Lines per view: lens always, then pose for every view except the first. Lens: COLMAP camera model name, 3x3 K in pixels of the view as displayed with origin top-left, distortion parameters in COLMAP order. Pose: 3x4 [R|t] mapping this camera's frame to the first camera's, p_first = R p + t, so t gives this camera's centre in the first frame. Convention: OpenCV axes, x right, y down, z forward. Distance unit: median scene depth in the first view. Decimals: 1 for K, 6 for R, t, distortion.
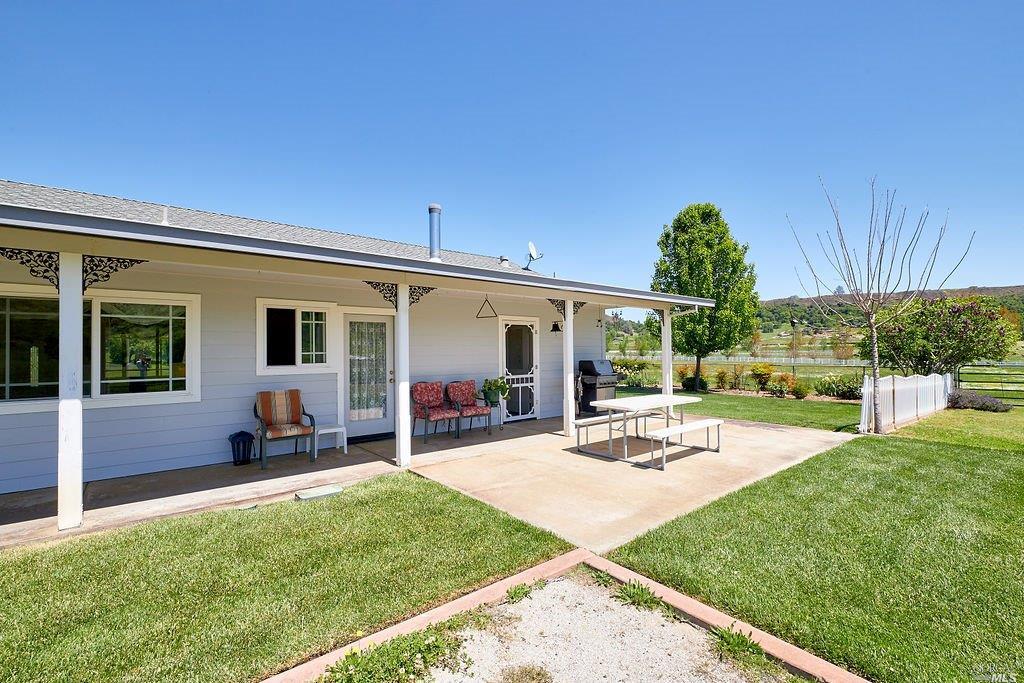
lens RADIAL K [[440.0, 0, 512.0], [0, 440.0, 341.5], [0, 0, 1]] dist [-0.001459, -0.000008]
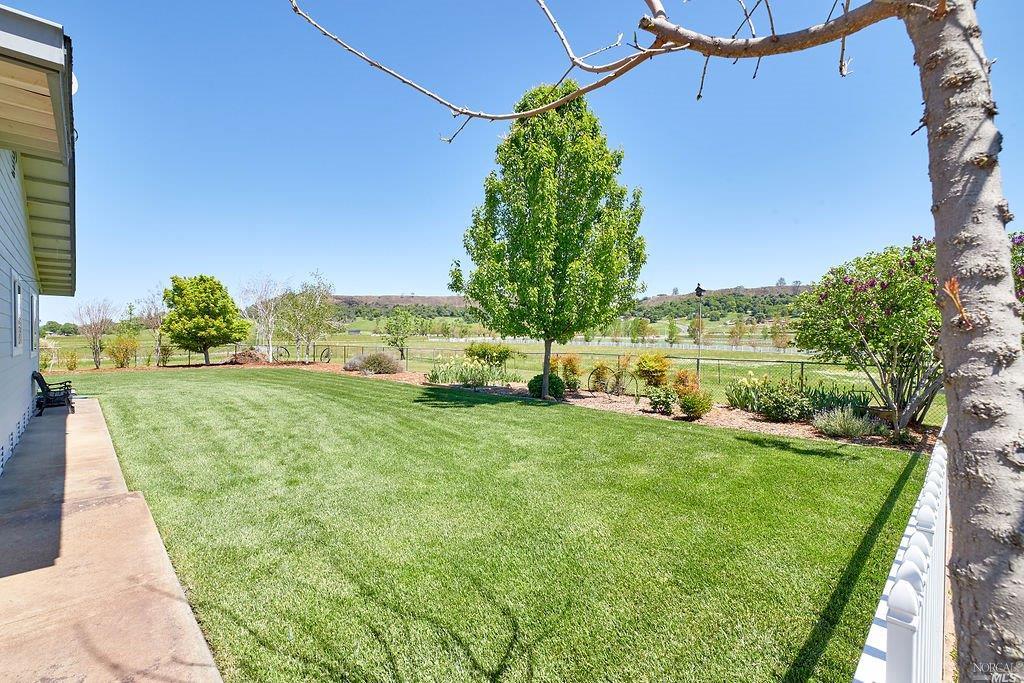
lens RADIAL K [[440.0, 0, 512.0], [0, 440.0, 341.5], [0, 0, 1]] dist [-0.001459, -0.000008]
pose [[0.995526, 0.014365, 0.093394, 0.637135], [-0.017624, 0.999261, 0.034169, 0.028165], [-0.092834, -0.035662, 0.995043, 0.803172]]
